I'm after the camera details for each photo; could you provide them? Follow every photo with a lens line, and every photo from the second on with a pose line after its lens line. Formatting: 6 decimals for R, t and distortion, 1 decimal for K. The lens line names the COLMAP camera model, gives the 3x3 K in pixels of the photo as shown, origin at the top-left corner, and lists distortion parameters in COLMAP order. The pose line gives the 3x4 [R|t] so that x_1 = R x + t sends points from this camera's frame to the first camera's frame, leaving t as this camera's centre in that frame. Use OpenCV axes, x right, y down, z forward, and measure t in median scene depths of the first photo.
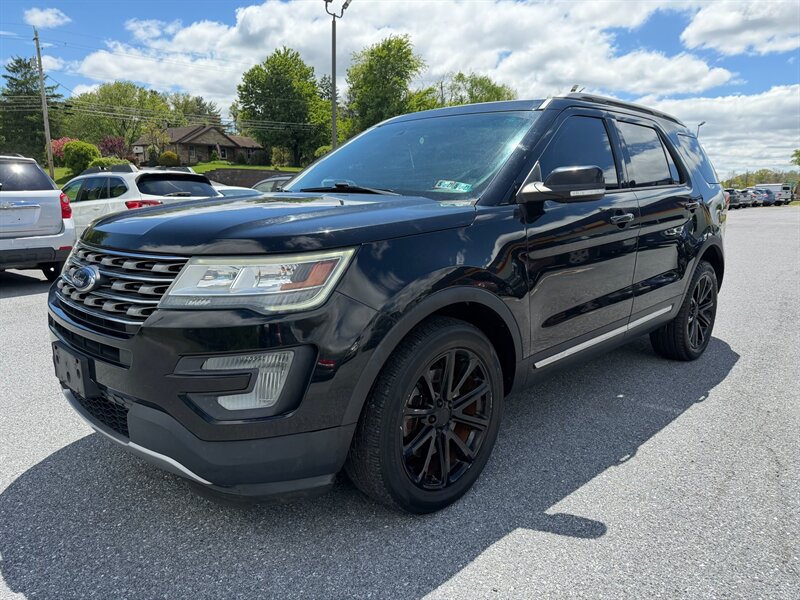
lens RADIAL K [[571.6, 0, 400.7], [0, 571.6, 302.1], [0, 0, 1]] dist [-0.003147, 0.002119]
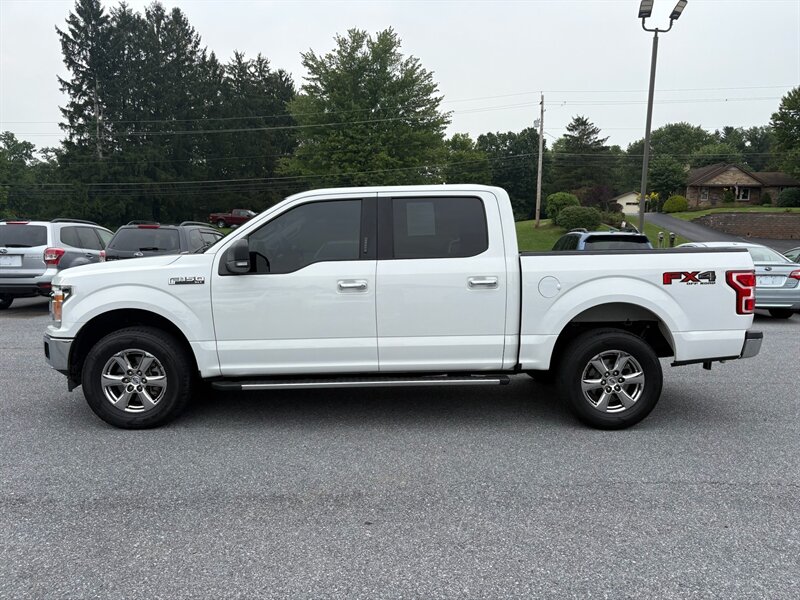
lens RADIAL K [[608.6, 0, 401.1], [0, 608.6, 309.6], [0, 0, 1]] dist [0.013366, -0.003024]
pose [[0.608865, 0.099837, -0.786967, 0.109531], [-0.155725, 0.987789, 0.004832, -0.016923], [0.777839, 0.119609, 0.616977, 0.065934]]
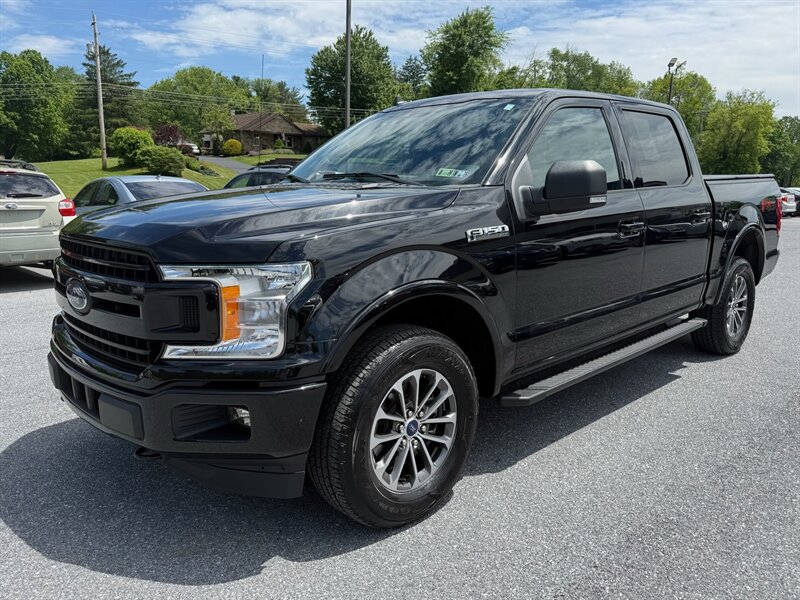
lens RADIAL K [[620.6, 0, 399.6], [0, 620.6, 297.0], [0, 0, 1]] dist [0.031564, -0.047323]
pose [[0.987467, 0.035714, -0.153729, 0.033462], [-0.037181, 0.999286, -0.006674, -0.006692], [0.153381, 0.012306, 0.988091, 0.025362]]
